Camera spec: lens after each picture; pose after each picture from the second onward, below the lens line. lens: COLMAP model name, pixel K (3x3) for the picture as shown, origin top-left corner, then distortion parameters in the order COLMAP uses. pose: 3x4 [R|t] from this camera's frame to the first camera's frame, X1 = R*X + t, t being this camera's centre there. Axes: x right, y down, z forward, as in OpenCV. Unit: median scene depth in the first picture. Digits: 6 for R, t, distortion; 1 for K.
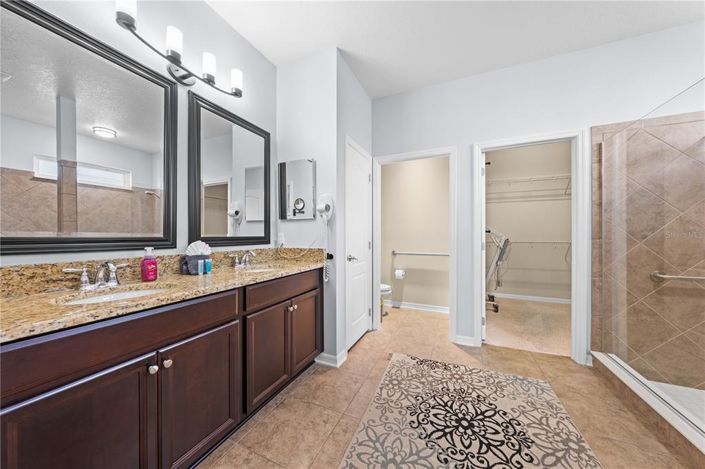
lens RADIAL K [[238.9, 0, 352.7], [0, 238.9, 233.3], [0, 0, 1]] dist [-0.002126, -0.000031]
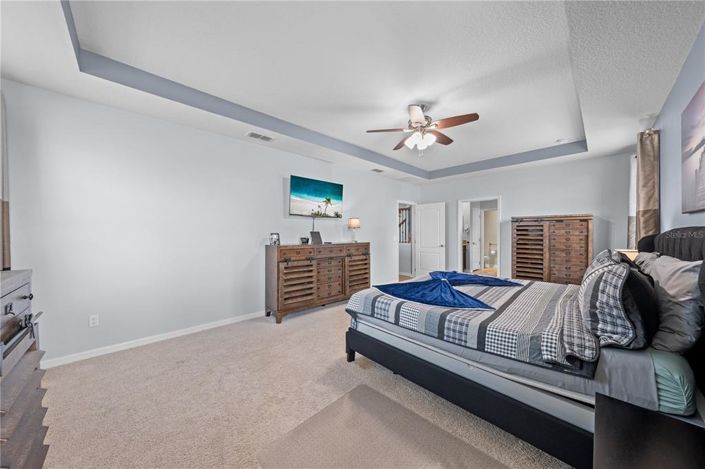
lens RADIAL K [[238.9, 0, 352.8], [0, 238.9, 232.6], [0, 0, 1]] dist [-0.002126, -0.000031]
pose [[0.922220, 0.000436, -0.386665, -0.358550], [0.000123, 0.999999, 0.001420, -0.066557], [0.386665, -0.001357, 0.922219, -3.571071]]
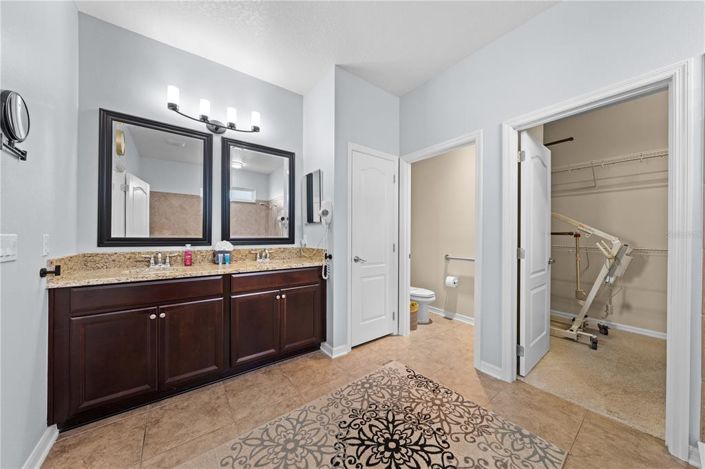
lens RADIAL K [[238.9, 0, 354.9], [0, 238.9, 233.1], [0, 0, 1]] dist [-0.002126, -0.000031]
pose [[0.877610, 0.003400, -0.479363, 0.621101], [-0.003190, 0.999994, 0.001253, -0.015123], [0.479365, 0.000430, 0.877616, 0.100486]]
